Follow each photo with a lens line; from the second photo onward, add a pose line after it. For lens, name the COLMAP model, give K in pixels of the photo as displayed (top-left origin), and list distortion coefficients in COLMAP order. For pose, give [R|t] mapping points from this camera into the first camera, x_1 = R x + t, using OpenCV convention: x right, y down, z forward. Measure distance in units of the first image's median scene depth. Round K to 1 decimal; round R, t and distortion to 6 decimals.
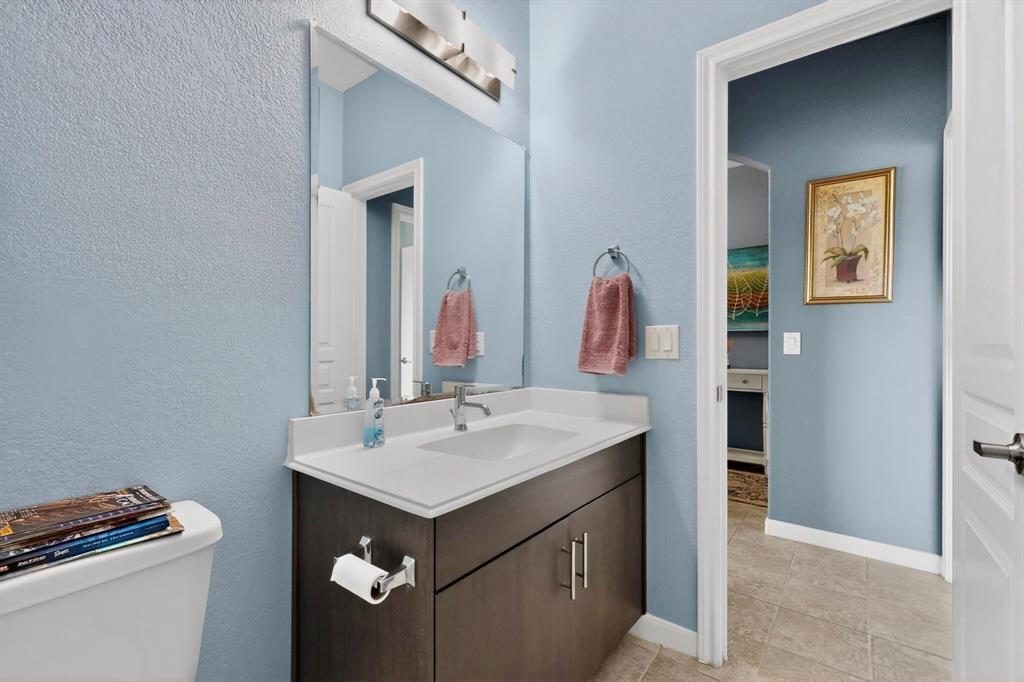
lens RADIAL K [[448.6, 0, 514.1], [0, 448.6, 341.7], [0, 0, 1]] dist [-0.001237, -0.000076]
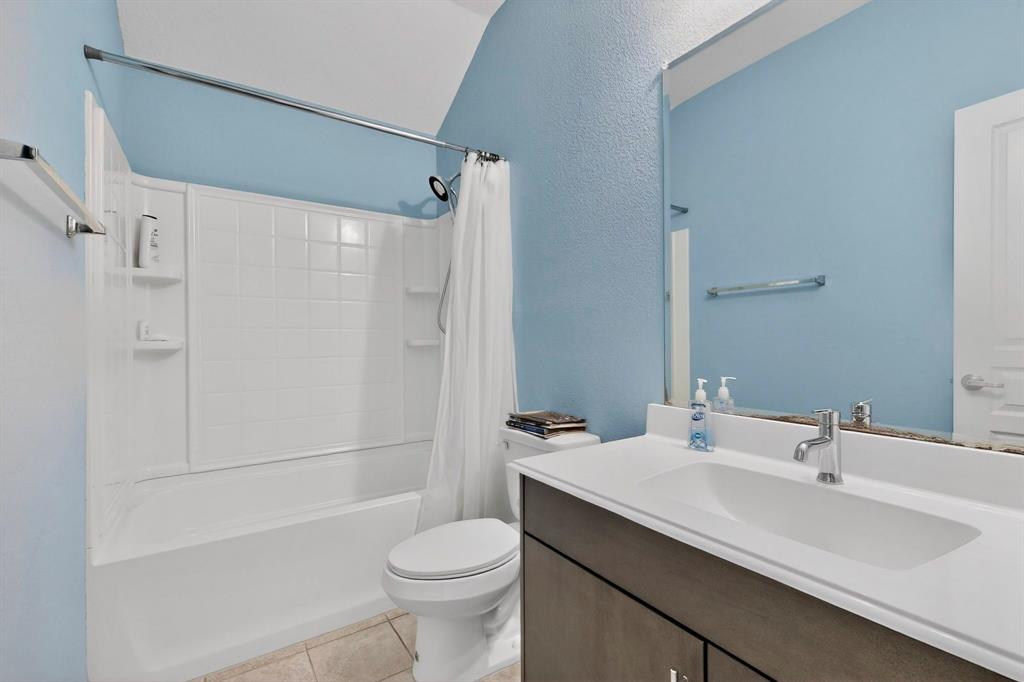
lens RADIAL K [[448.6, 0, 514.1], [0, 448.6, 341.7], [0, 0, 1]] dist [-0.001237, -0.000076]
pose [[-0.311431, 0.005295, -0.950254, 0.743827], [0.008121, 0.999963, 0.002910, -0.004910], [0.950234, -0.006811, -0.311462, 0.943160]]
